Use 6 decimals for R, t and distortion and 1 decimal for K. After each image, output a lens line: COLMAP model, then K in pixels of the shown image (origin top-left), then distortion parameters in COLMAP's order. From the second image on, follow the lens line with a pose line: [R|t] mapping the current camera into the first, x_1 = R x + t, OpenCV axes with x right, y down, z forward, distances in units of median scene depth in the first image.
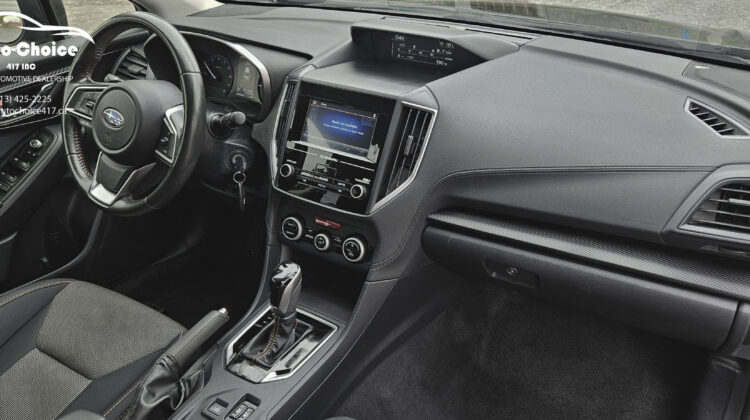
lens RADIAL K [[524.8, 0, 355.5], [0, 524.8, 209.9], [0, 0, 1]] dist [0.097270, -0.001345]
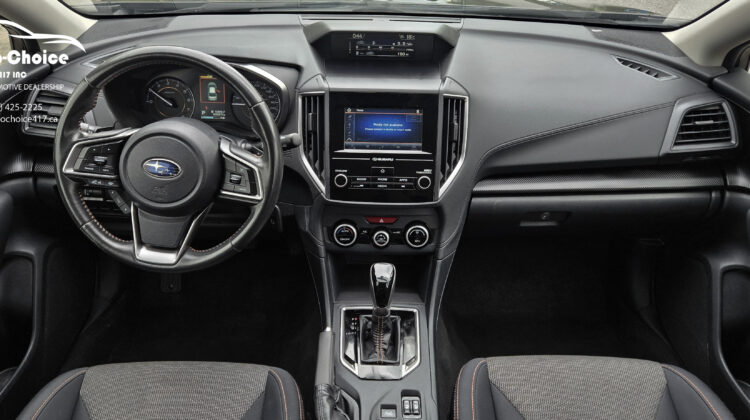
lens RADIAL K [[524.8, 0, 355.5], [0, 524.8, 209.9], [0, 0, 1]] dist [0.097270, -0.001345]
pose [[0.888441, -0.254473, 0.381990, -0.520066], [0.242077, 0.966864, 0.081075, -0.096629], [-0.389963, 0.020441, 0.920603, 0.046983]]
